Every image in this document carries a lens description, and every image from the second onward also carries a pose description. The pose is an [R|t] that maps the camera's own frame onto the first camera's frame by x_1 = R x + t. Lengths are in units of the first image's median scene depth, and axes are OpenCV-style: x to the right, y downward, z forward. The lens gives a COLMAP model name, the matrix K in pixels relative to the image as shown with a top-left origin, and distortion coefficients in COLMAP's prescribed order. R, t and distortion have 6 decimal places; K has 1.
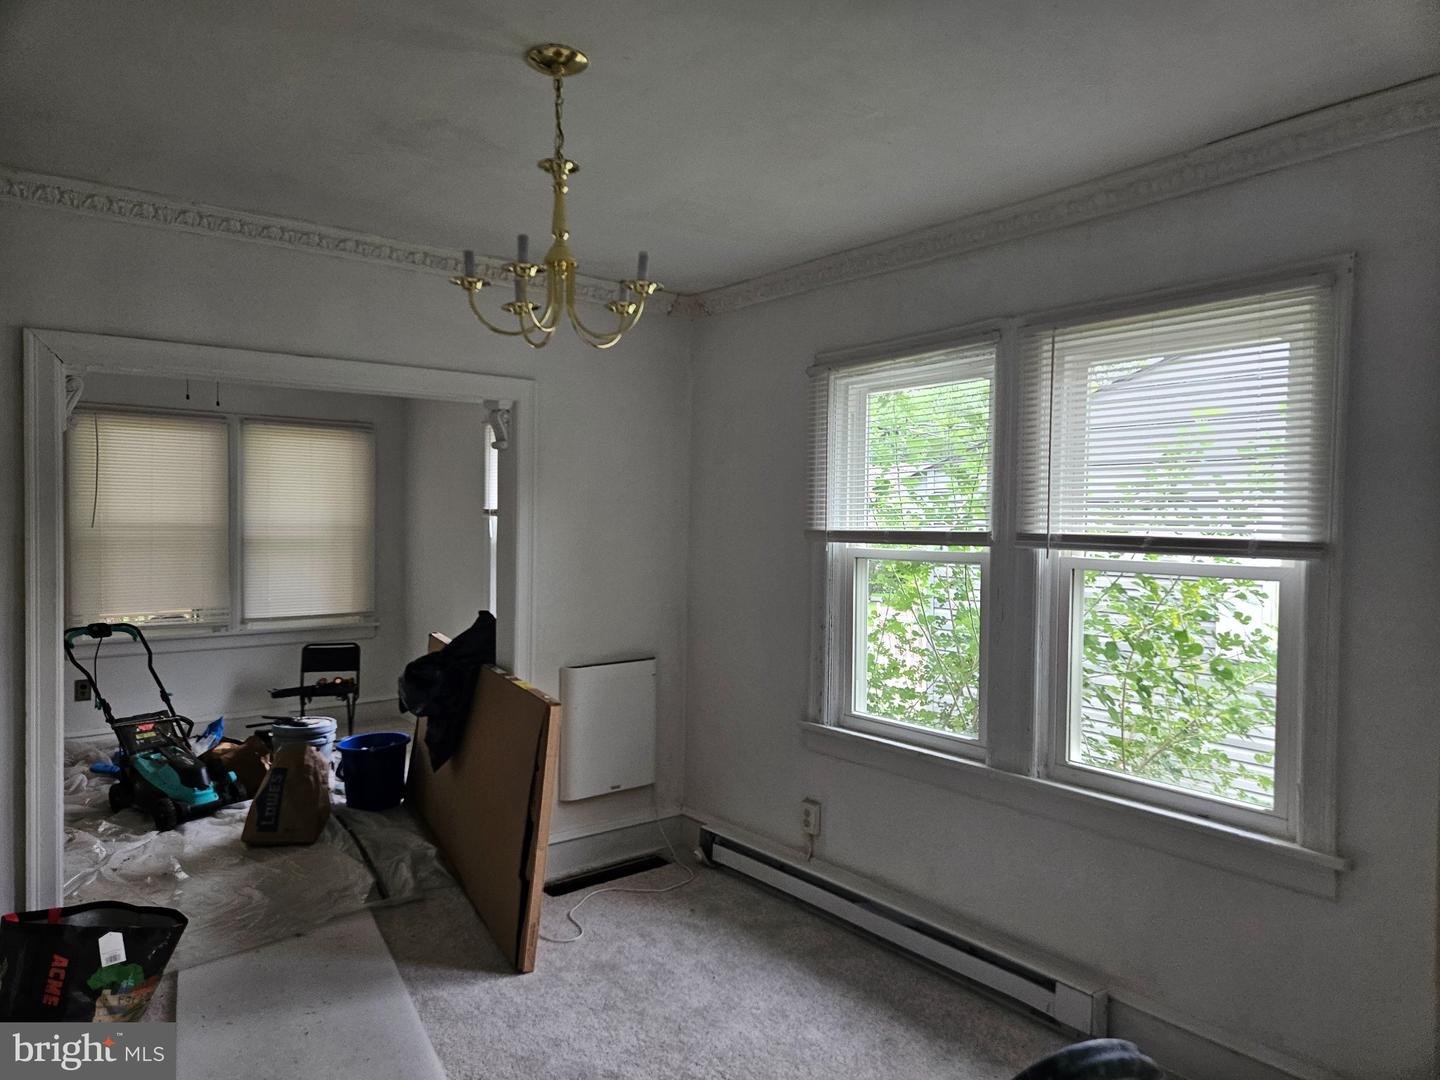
lens RADIAL K [[973.0, 0, 719.9], [0, 973.0, 549.8], [0, 0, 1]] dist [0.086056, -0.074233]
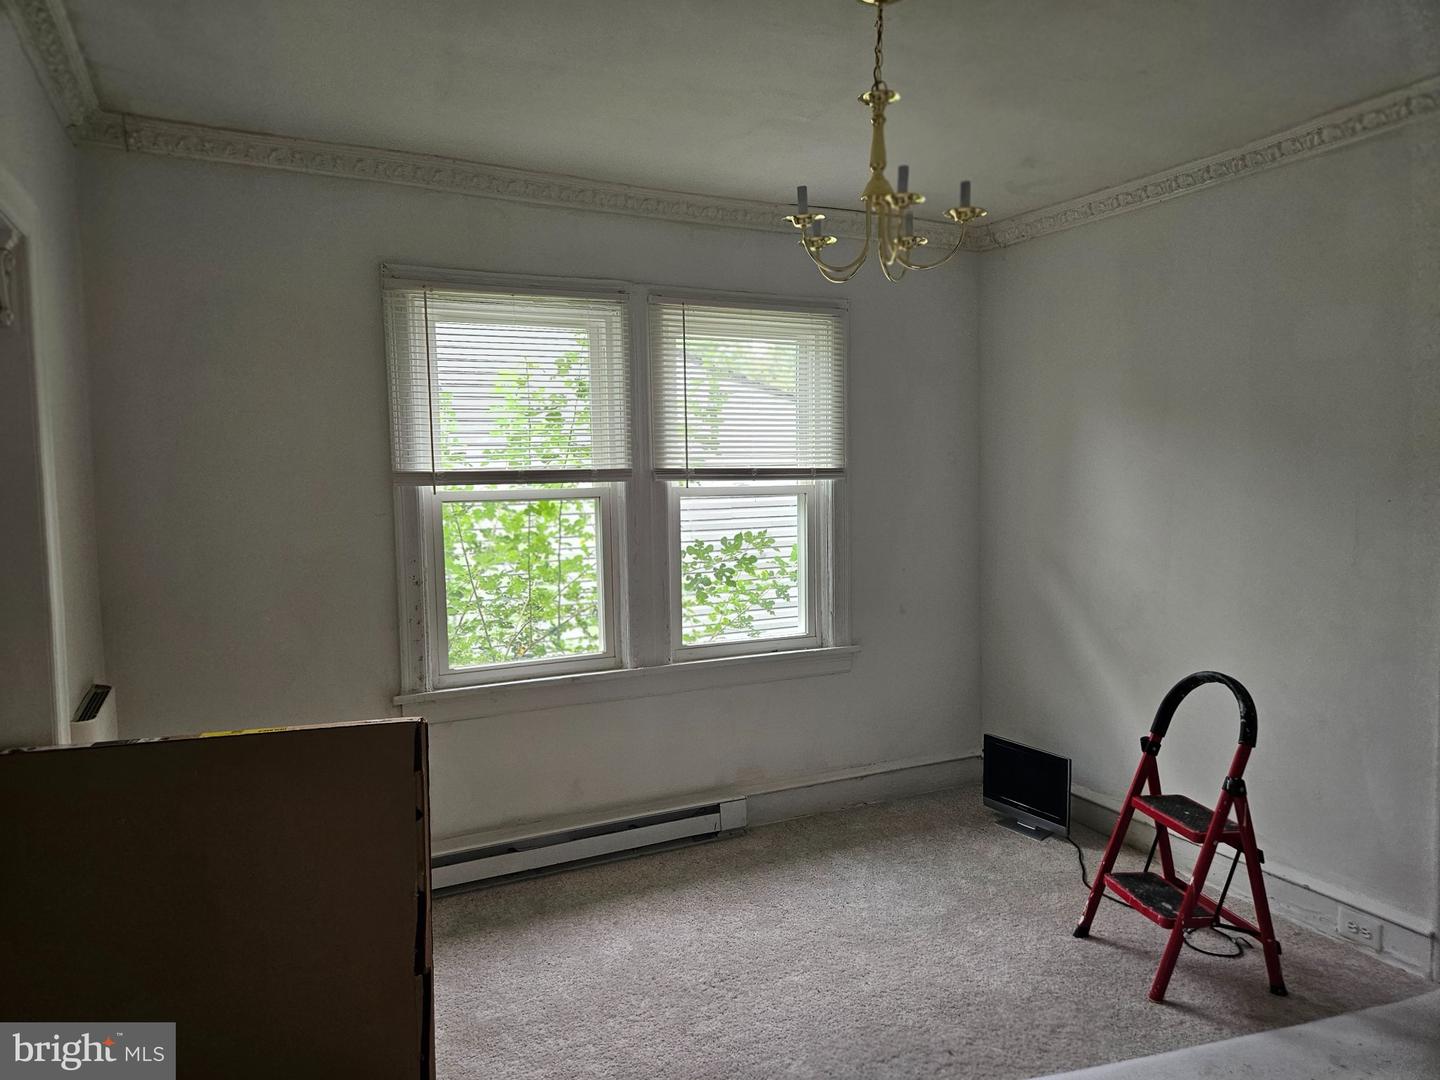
lens RADIAL K [[955.9, 0, 715.7], [0, 955.9, 538.6], [0, 0, 1]] dist [0.078134, -0.063816]
pose [[0.205265, -0.092167, 0.974357, -0.779438], [0.042040, 0.995467, 0.085307, -0.026386], [-0.977803, 0.023452, 0.208209, 0.637923]]
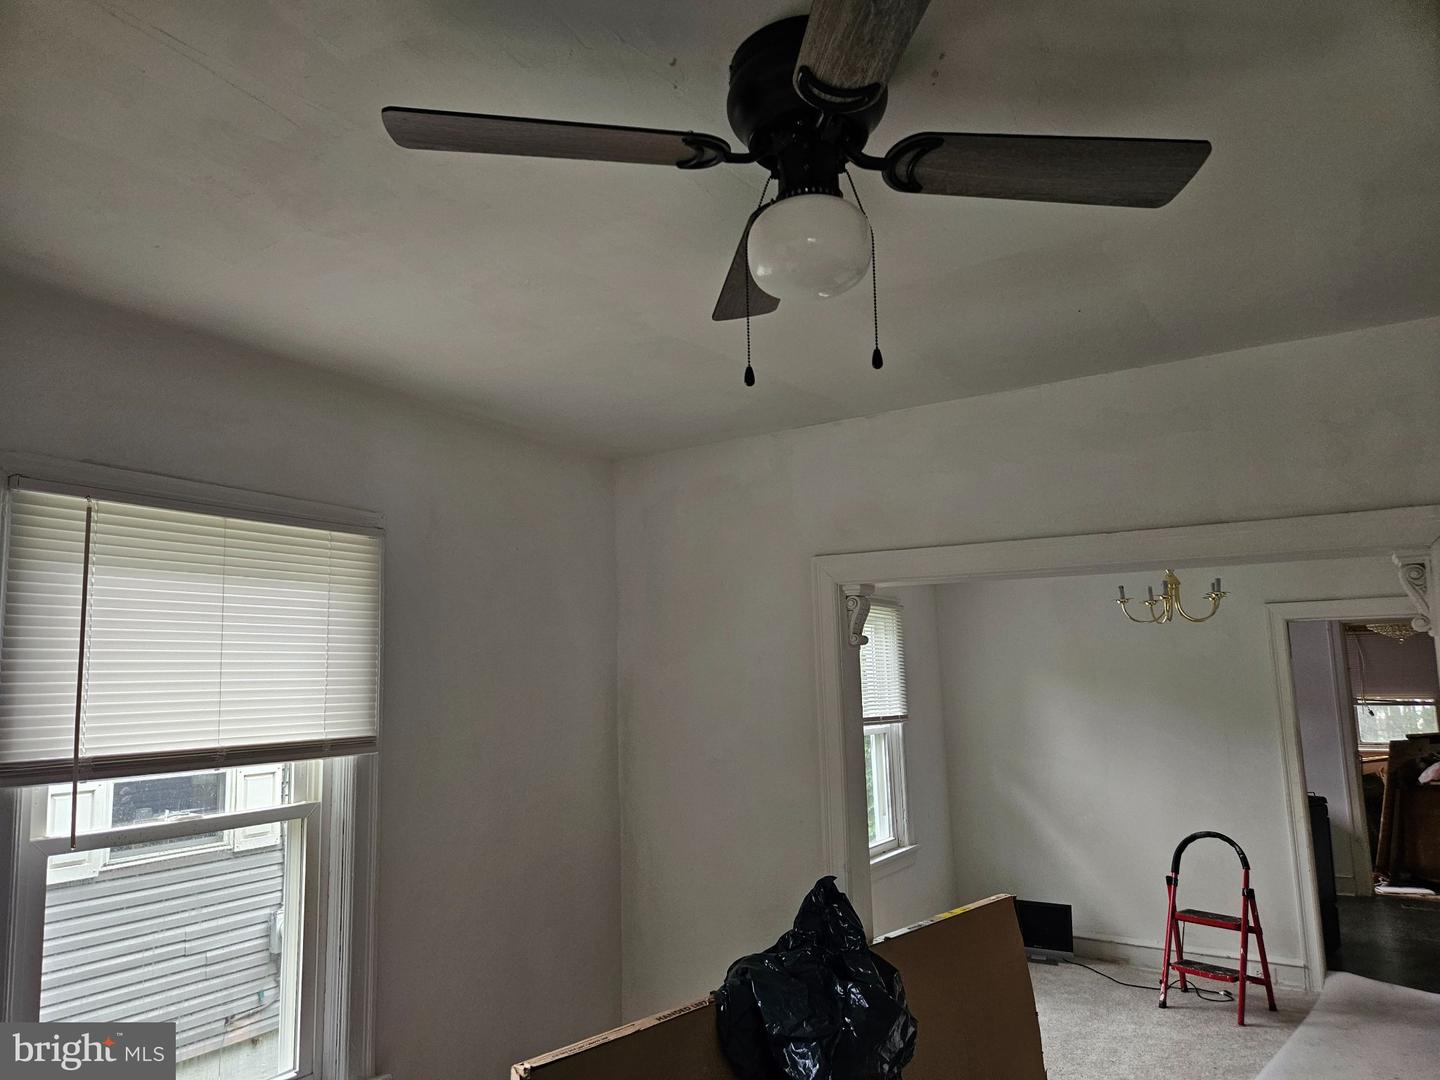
lens RADIAL K [[963.6, 0, 716.3], [0, 963.6, 567.2], [0, 0, 1]] dist [0.095322, -0.074548]
pose [[-0.333595, 0.098151, 0.937593, -1.112105], [0.044254, 0.995099, -0.088426, -0.130844], [-0.941677, 0.011994, -0.336304, 1.640942]]
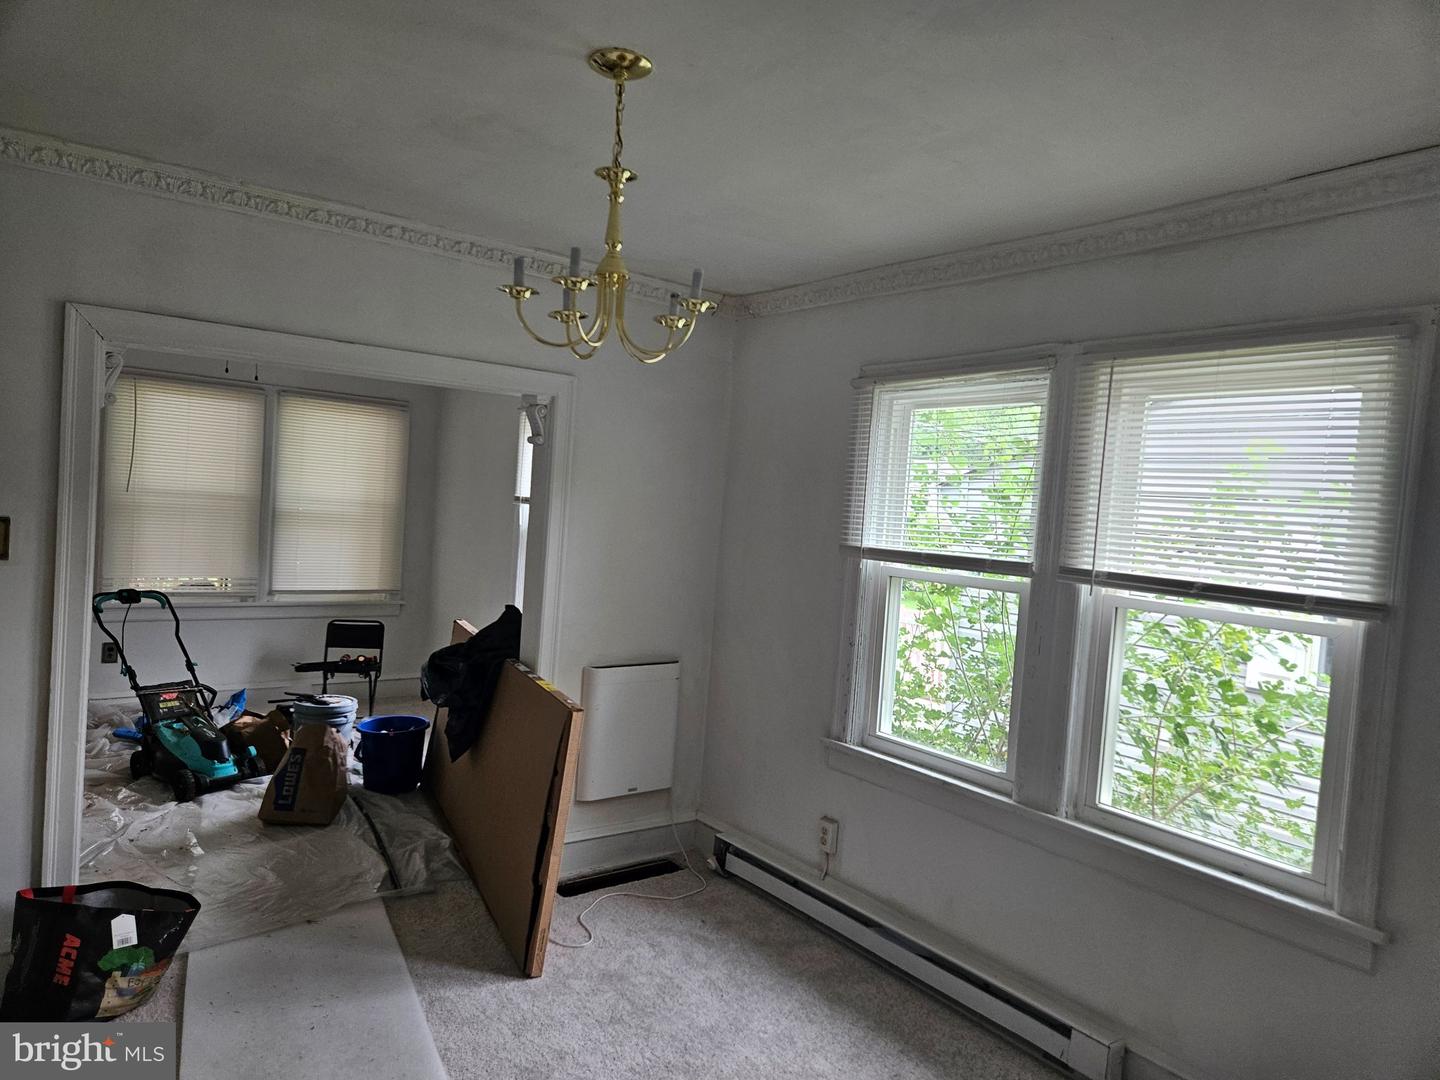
lens RADIAL K [[974.3, 0, 724.0], [0, 974.3, 556.4], [0, 0, 1]] dist [0.082841, -0.071060]
pose [[0.998057, 0.058789, -0.020645, -0.009486], [-0.058405, 0.998117, 0.018733, -0.023933], [0.021707, -0.017491, 0.999611, 0.017248]]
